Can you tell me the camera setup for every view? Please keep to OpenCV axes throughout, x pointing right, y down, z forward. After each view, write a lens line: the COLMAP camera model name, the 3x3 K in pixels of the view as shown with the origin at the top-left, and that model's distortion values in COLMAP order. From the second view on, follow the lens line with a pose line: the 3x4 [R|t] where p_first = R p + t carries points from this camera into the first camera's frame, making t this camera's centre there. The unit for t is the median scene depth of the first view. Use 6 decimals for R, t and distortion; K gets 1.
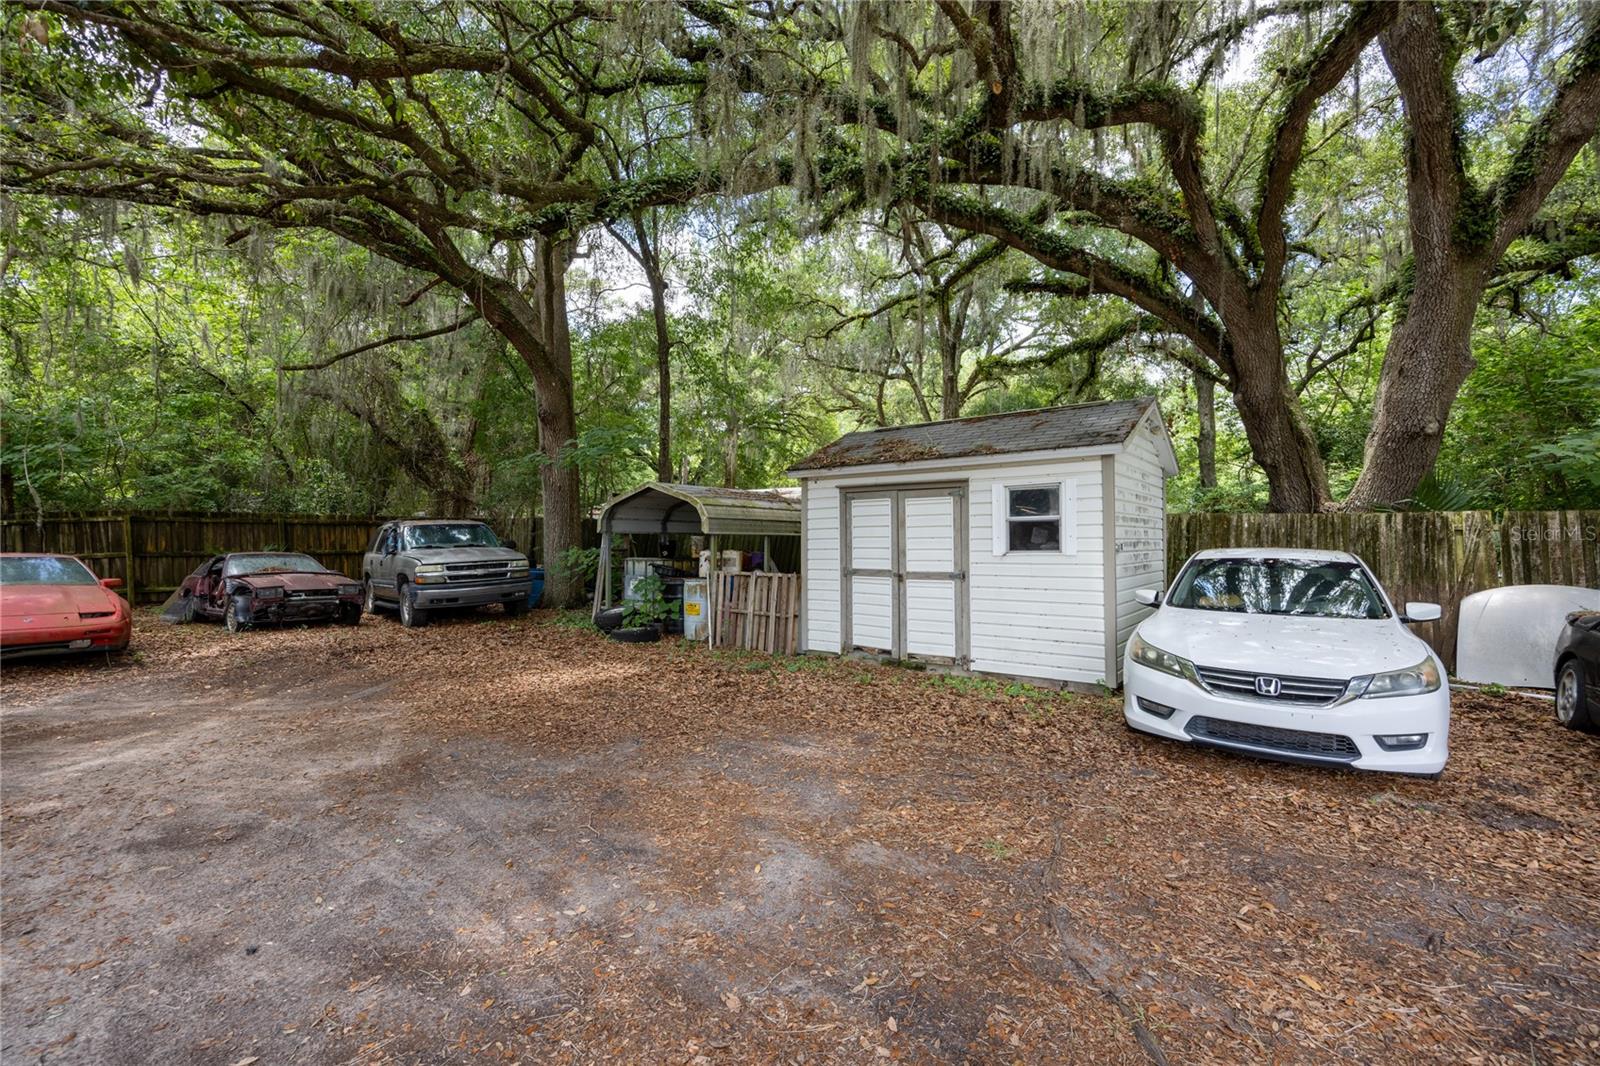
lens RADIAL K [[695.3, 0, 802.9], [0, 695.3, 531.6], [0, 0, 1]] dist [-0.003574, -0.000350]
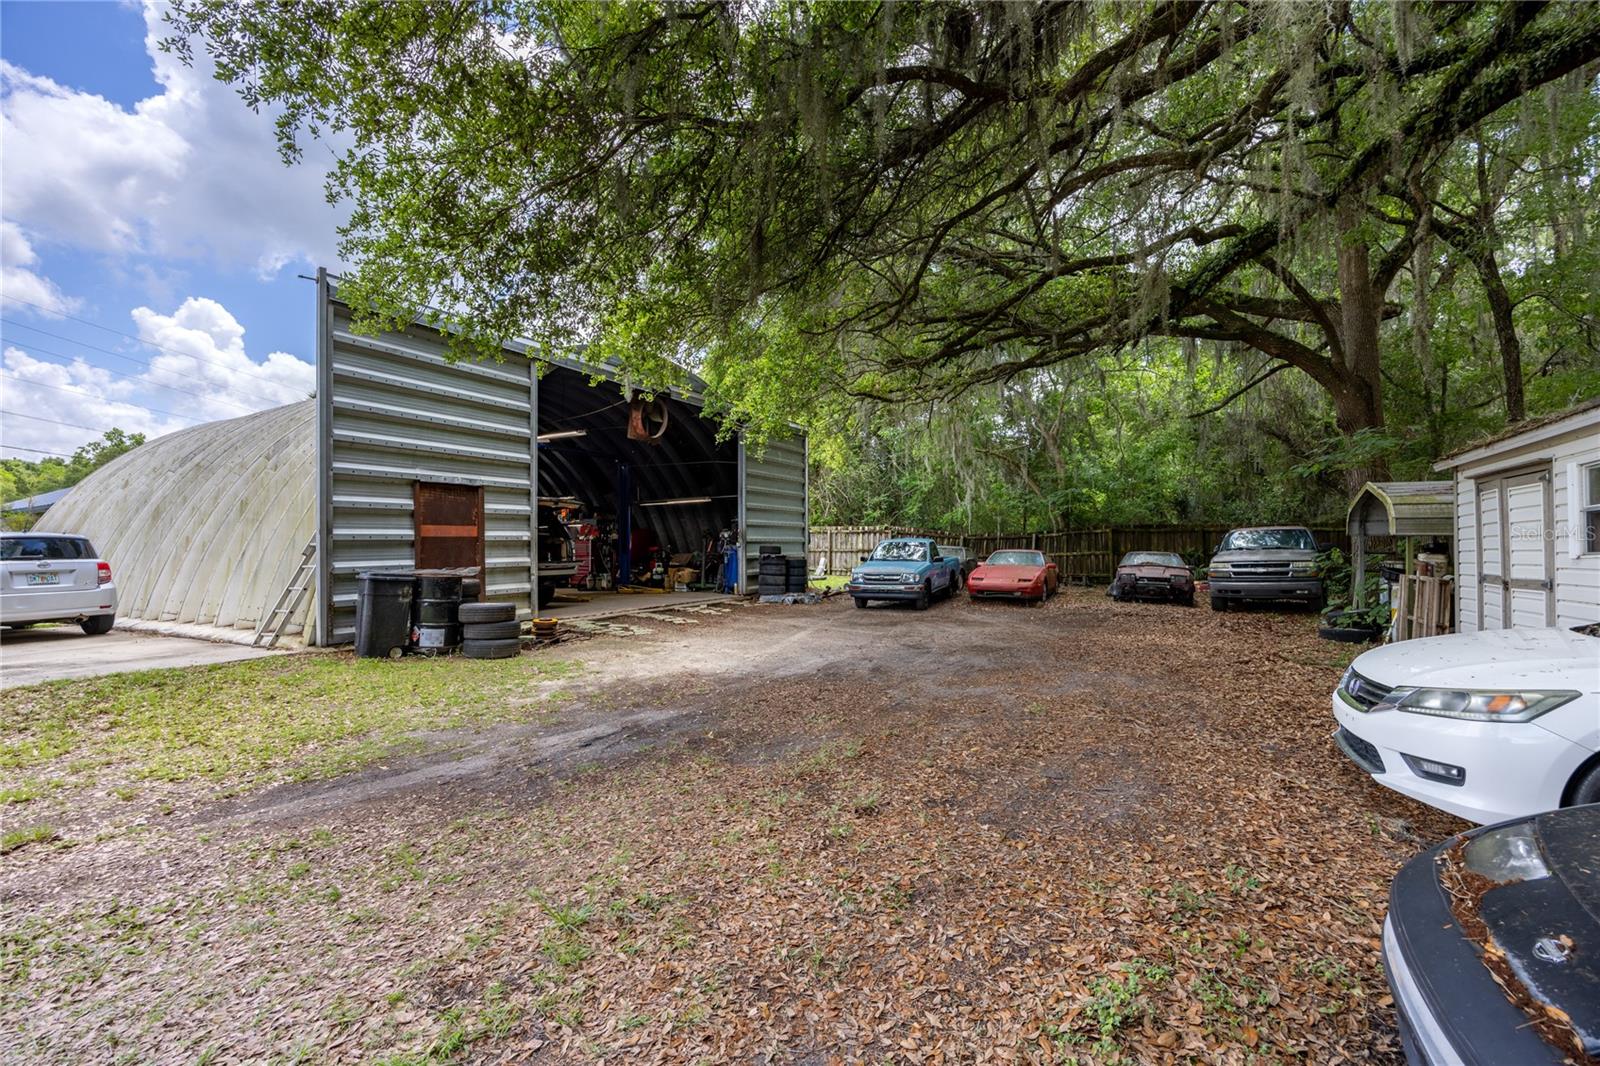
lens RADIAL K [[739.1, 0, 800.5], [0, 739.1, 534.1], [0, 0, 1]] dist [0.000150, -0.001750]
pose [[0.163262, -0.011230, -0.986519, 0.869587], [0.001504, 0.999937, -0.011133, 0.015262], [0.986582, 0.000334, 0.163269, 0.055550]]
